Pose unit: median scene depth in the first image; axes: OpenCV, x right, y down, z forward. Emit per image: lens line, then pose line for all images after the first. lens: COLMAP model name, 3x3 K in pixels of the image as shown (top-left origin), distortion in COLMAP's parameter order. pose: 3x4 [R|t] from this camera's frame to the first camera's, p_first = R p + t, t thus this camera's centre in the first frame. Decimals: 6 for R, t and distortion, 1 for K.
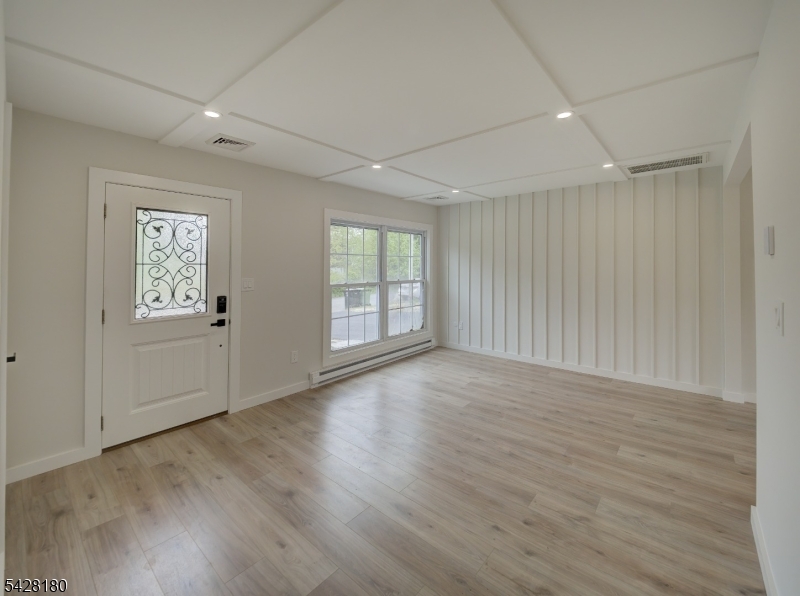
lens RADIAL K [[344.5, 0, 398.8], [0, 344.5, 262.9], [0, 0, 1]] dist [0.034302, -0.000001]
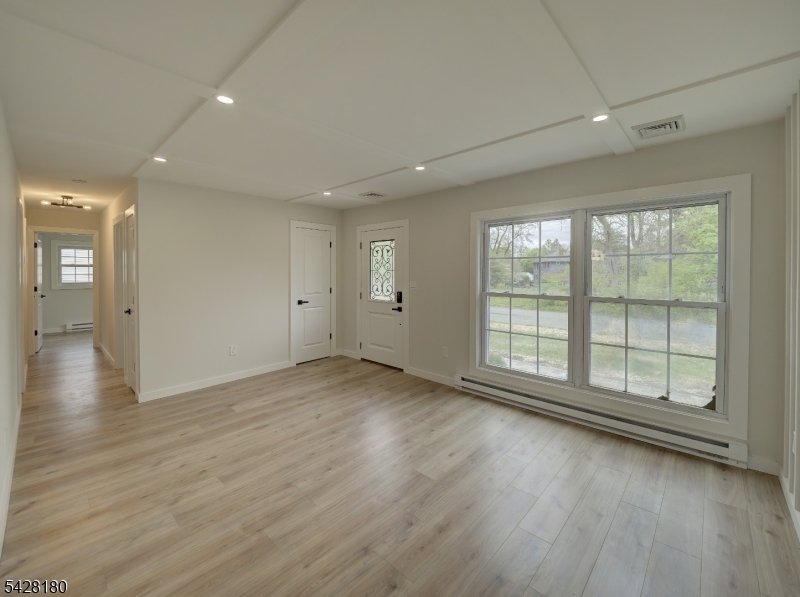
lens RADIAL K [[336.4, 0, 402.1], [0, 336.4, 272.3], [0, 0, 1]] dist [0.015900, -0.000173]
pose [[-0.048947, 0.006435, -0.998781, 1.535879], [0.011296, 0.999919, 0.005888, 0.004501], [0.998738, -0.010994, -0.049016, 1.755627]]
